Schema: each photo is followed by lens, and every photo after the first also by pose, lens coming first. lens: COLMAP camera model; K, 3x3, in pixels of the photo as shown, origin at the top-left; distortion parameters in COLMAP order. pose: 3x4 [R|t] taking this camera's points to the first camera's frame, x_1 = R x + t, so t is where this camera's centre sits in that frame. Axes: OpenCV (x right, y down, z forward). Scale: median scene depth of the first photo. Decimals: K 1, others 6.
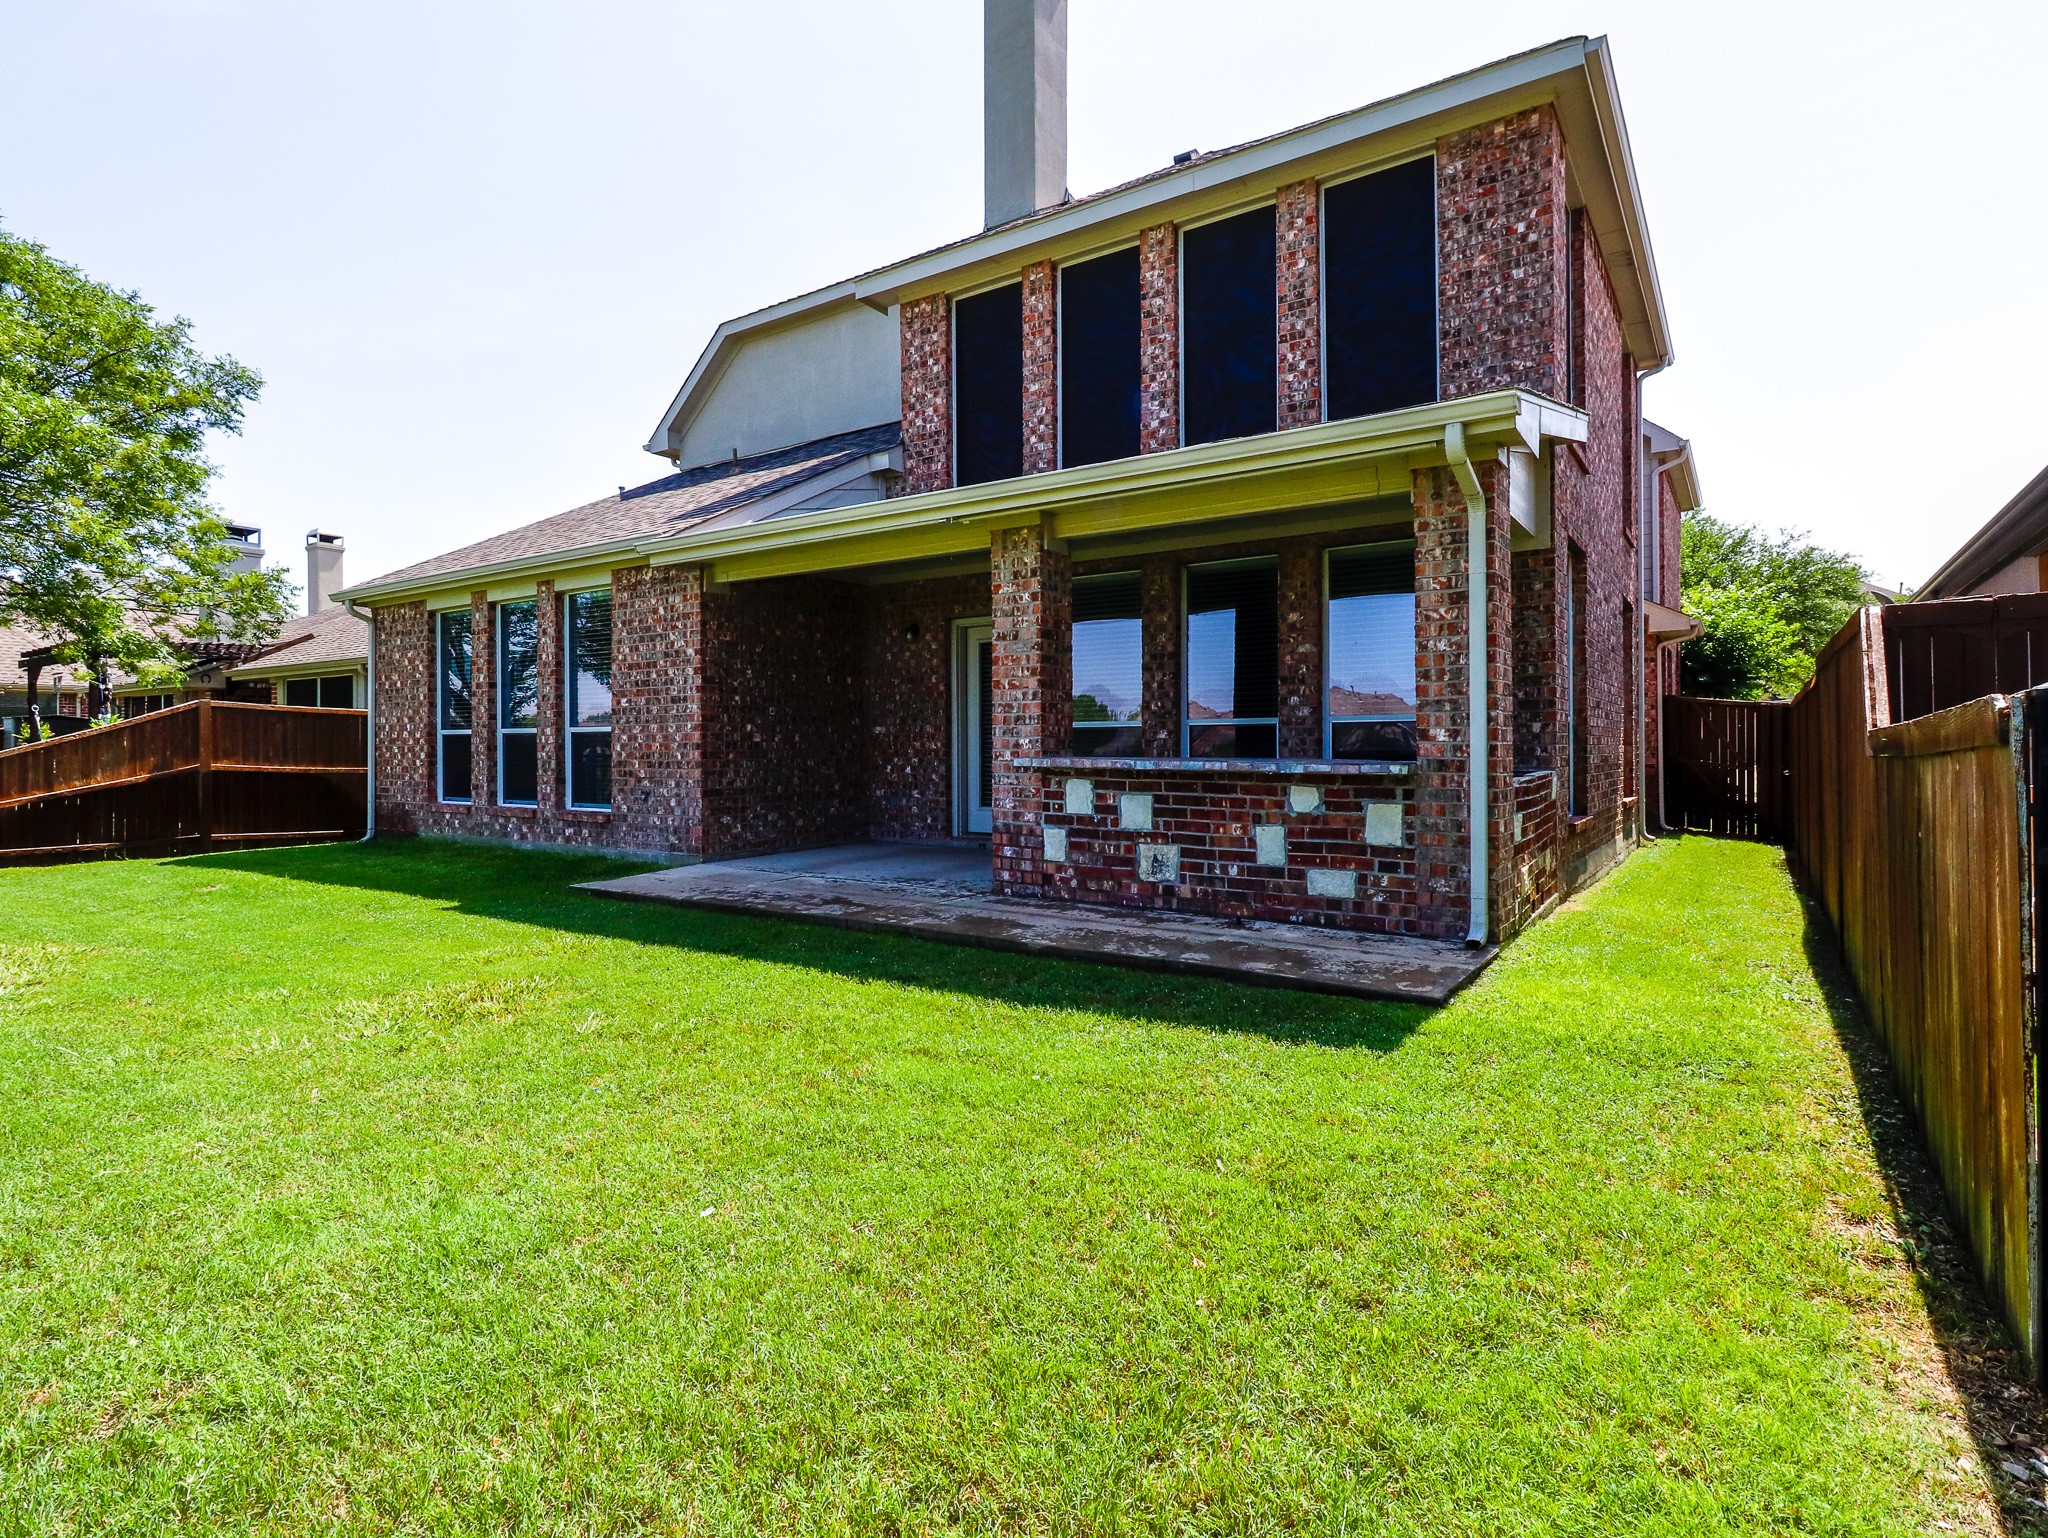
lens RADIAL K [[1051.3, 0, 1033.8], [0, 1051.3, 760.3], [0, 0, 1]] dist [-0.002032, 0.000060]
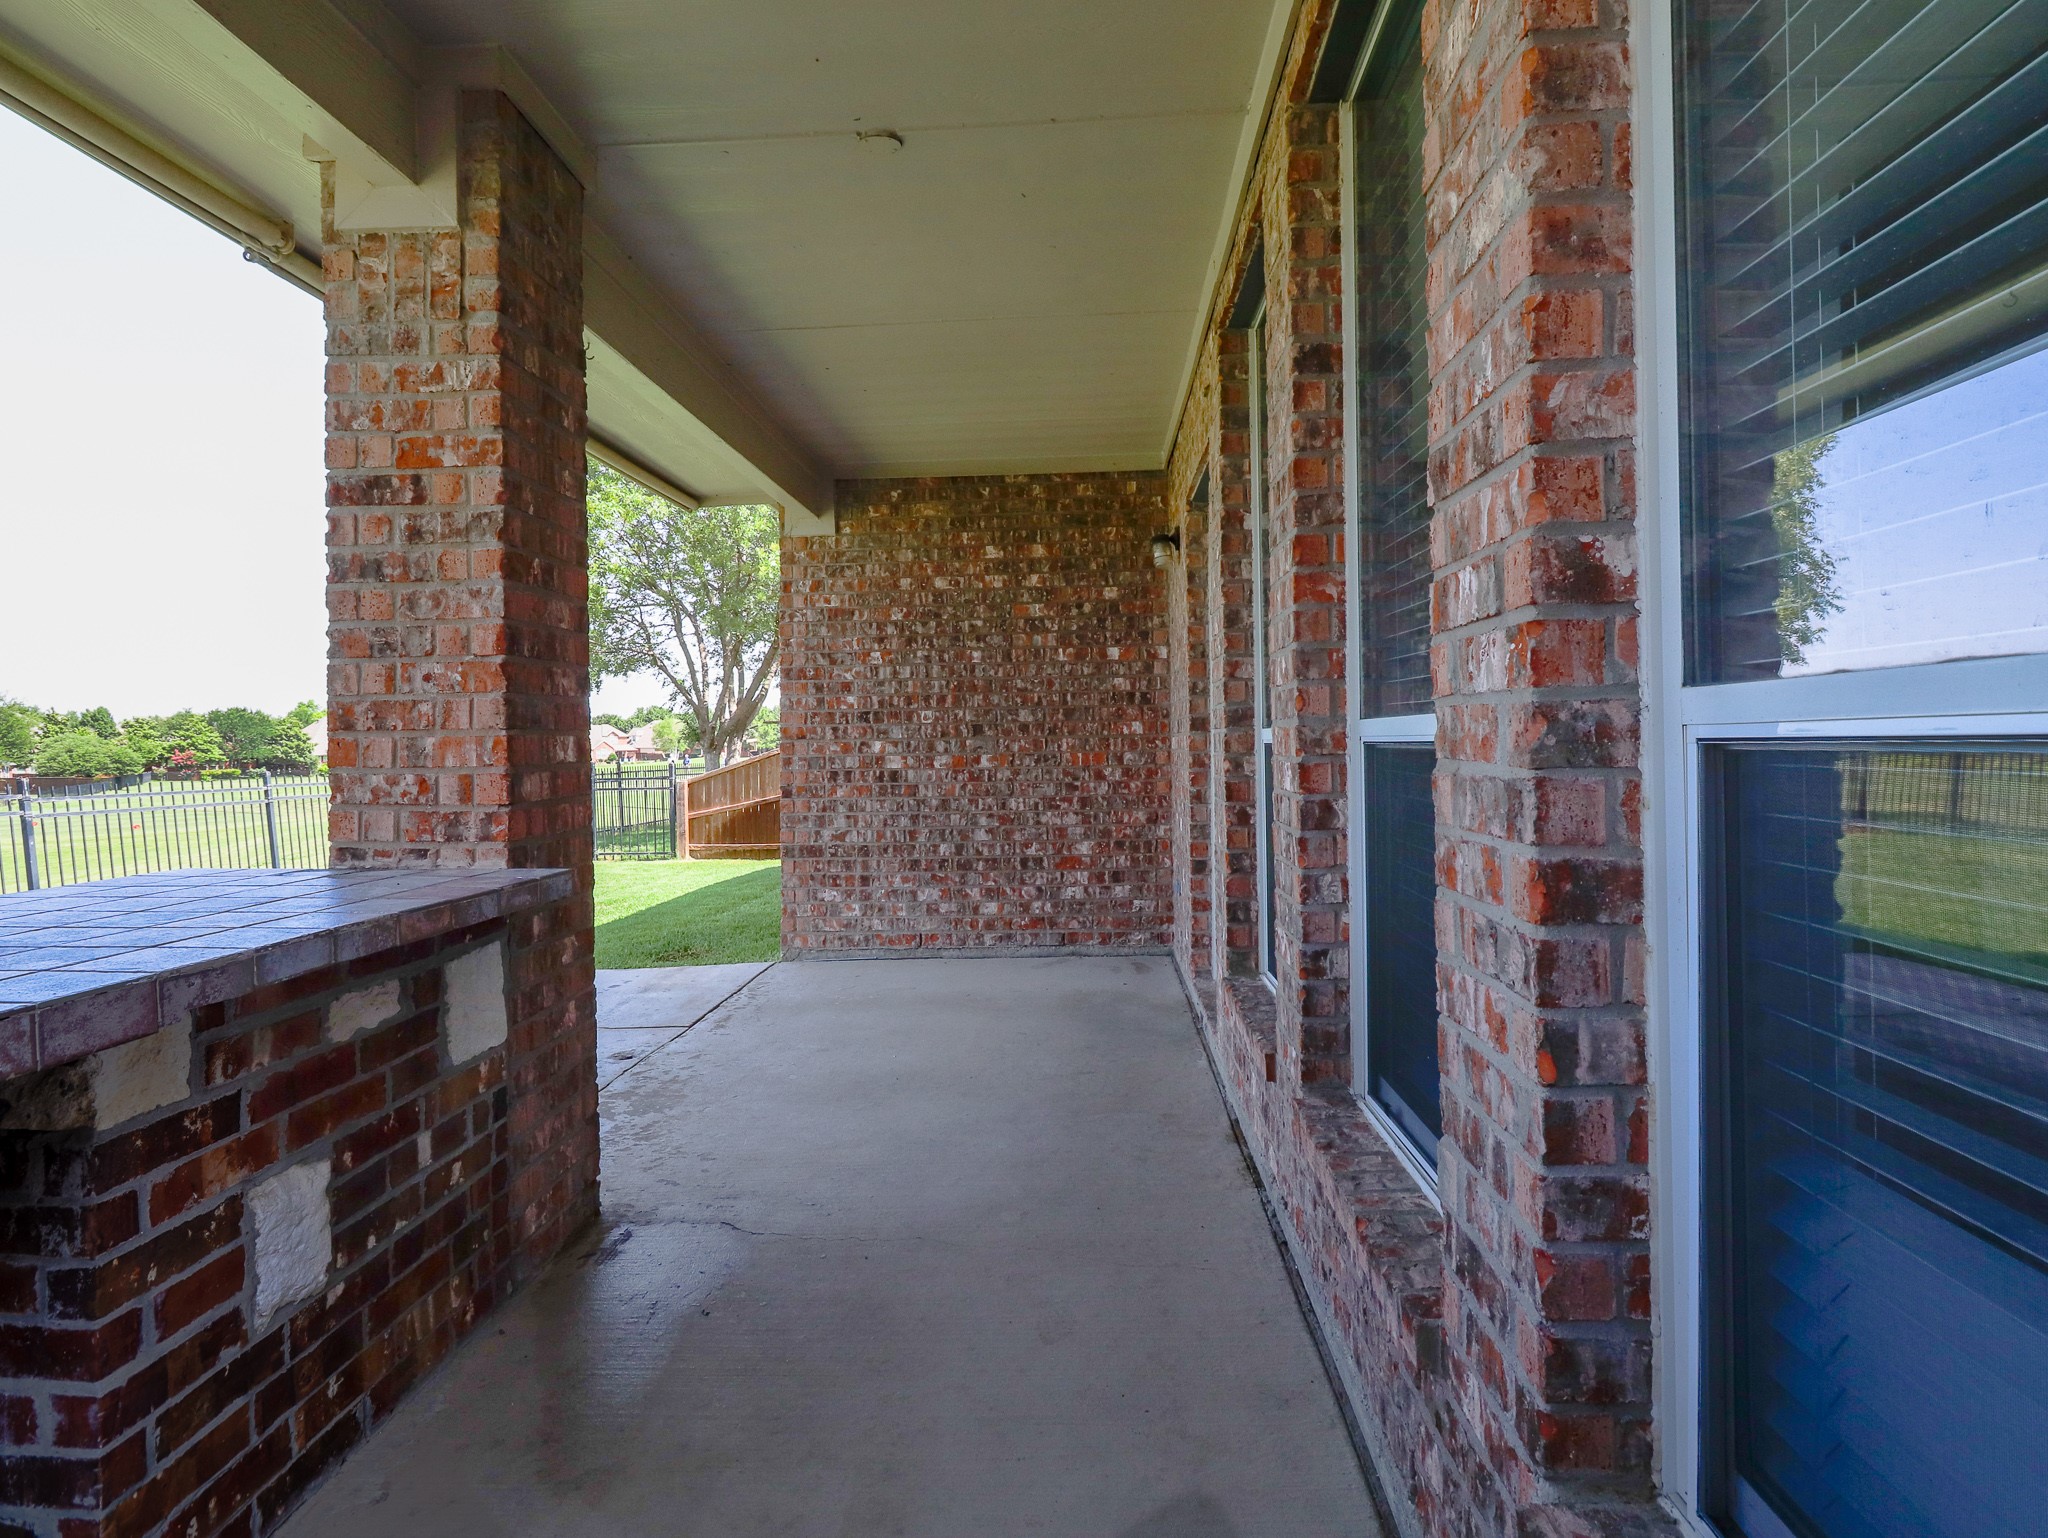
lens RADIAL K [[1051.3, 0, 1026.5], [0, 1051.3, 751.1], [0, 0, 1]] dist [-0.002032, 0.000060]
pose [[0.519646, 0.000857, -0.854381, 0.296269], [-0.000074, 1.000000, 0.000959, -0.029123], [0.854382, -0.000435, 0.519646, 0.764065]]
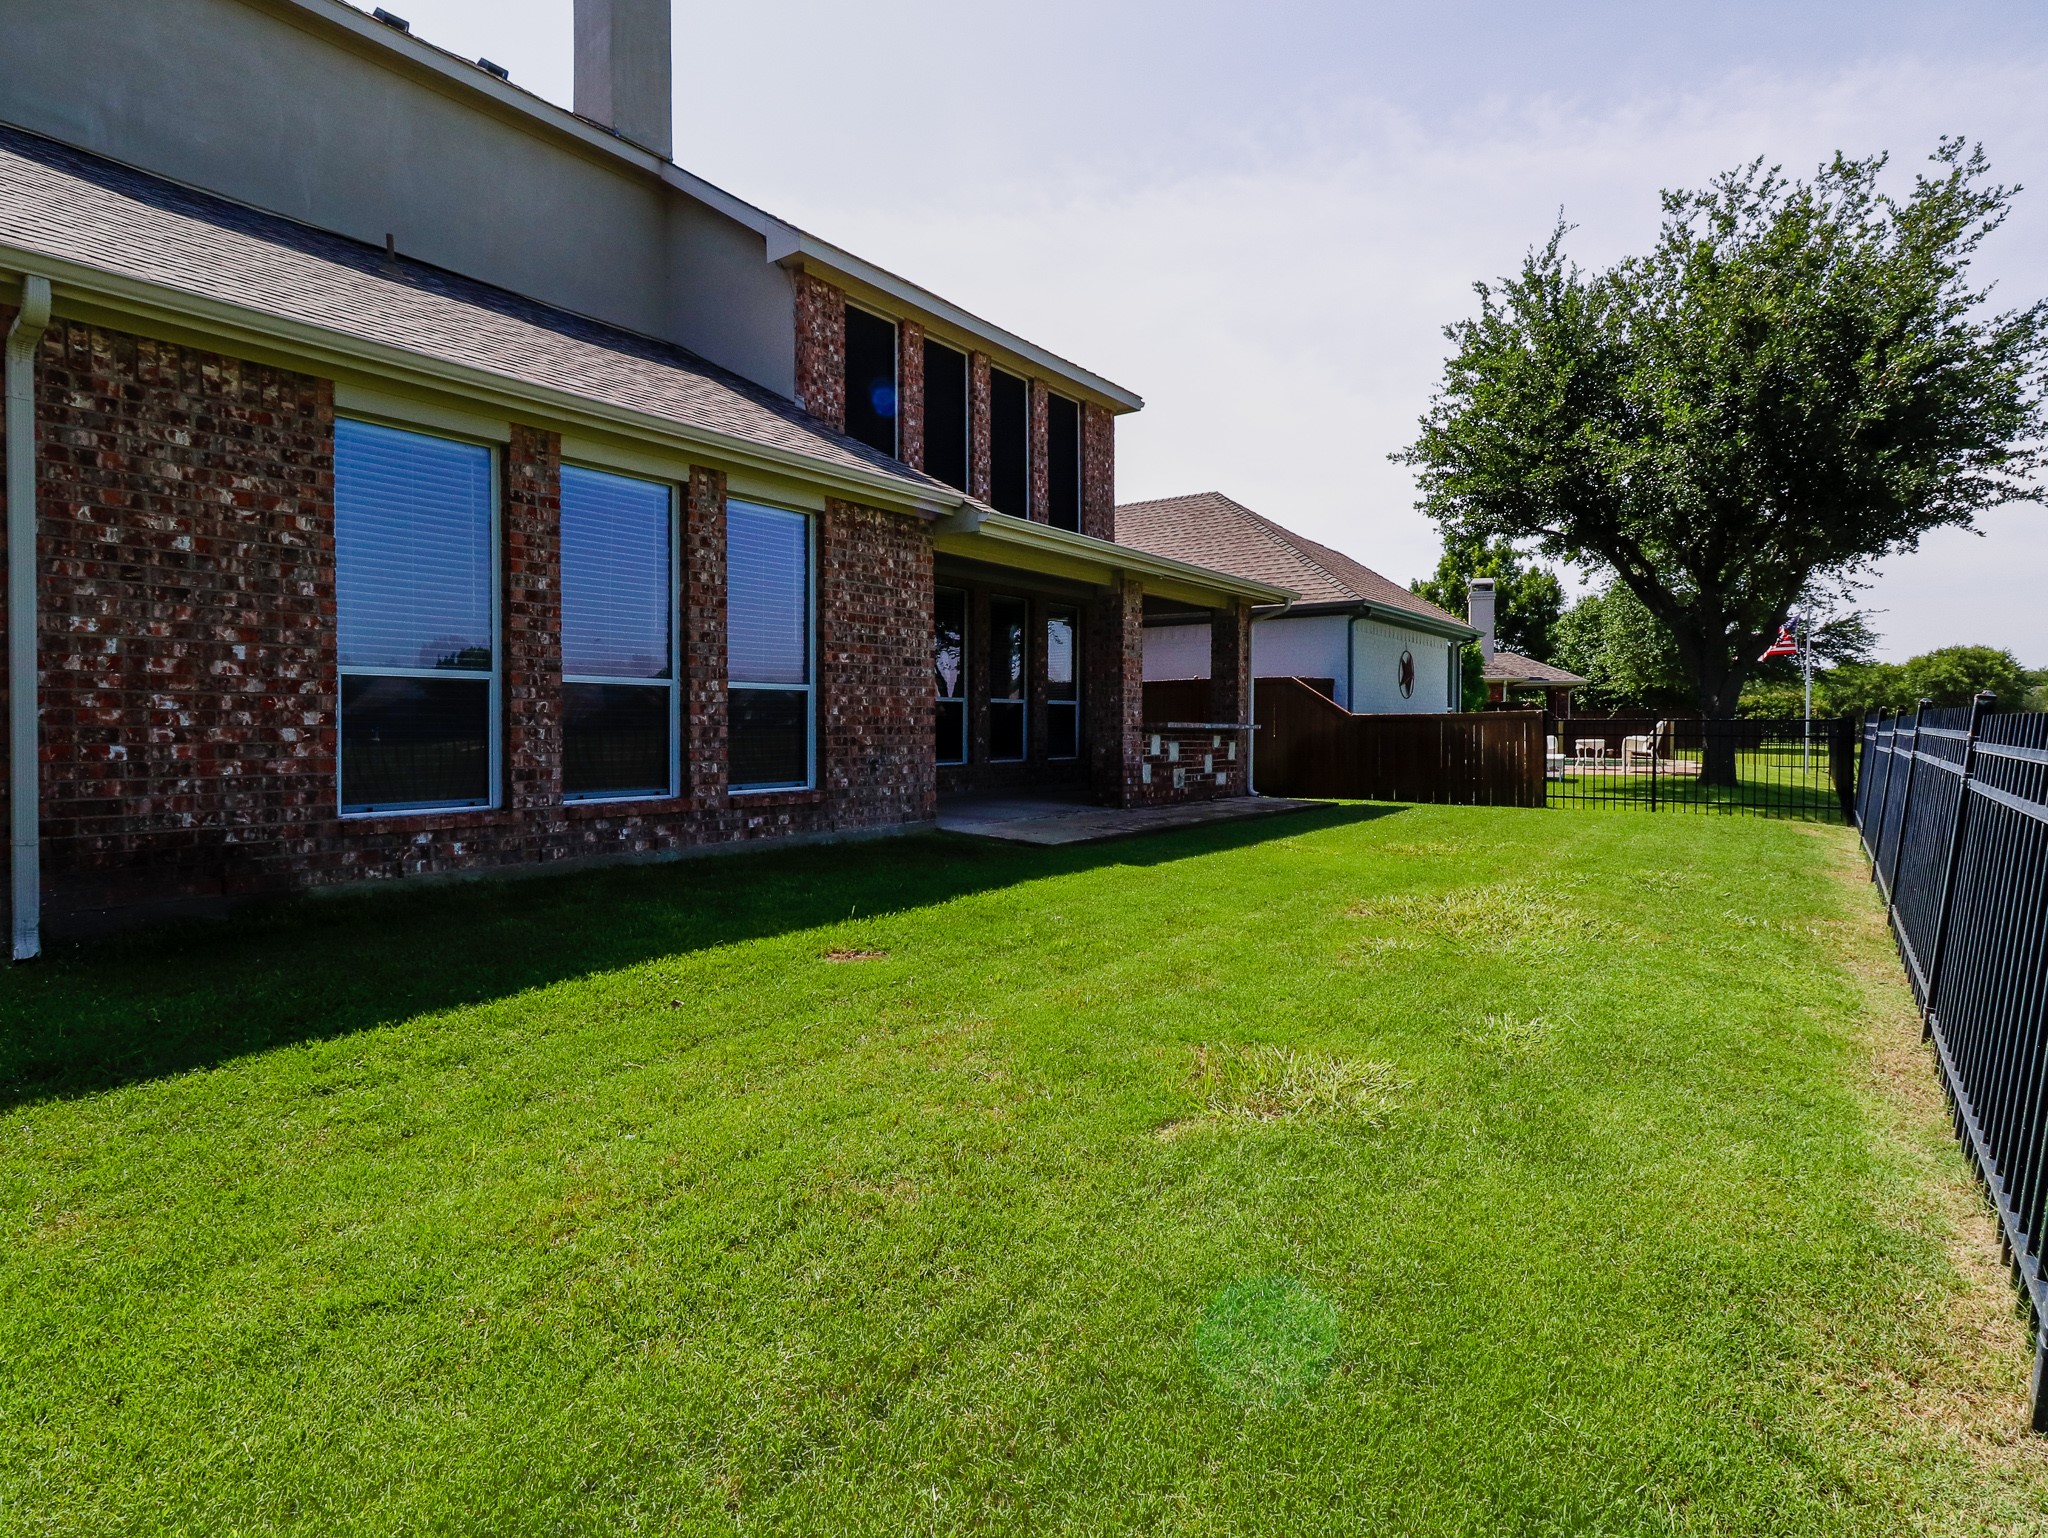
lens RADIAL K [[1051.3, 0, 1031.9], [0, 1051.3, 757.4], [0, 0, 1]] dist [-0.002032, 0.000060]
pose [[0.051248, -0.028703, 0.998273, -1.268412], [0.009296, 0.999557, 0.028263, 0.003001], [-0.998643, 0.007831, 0.051492, 0.825627]]
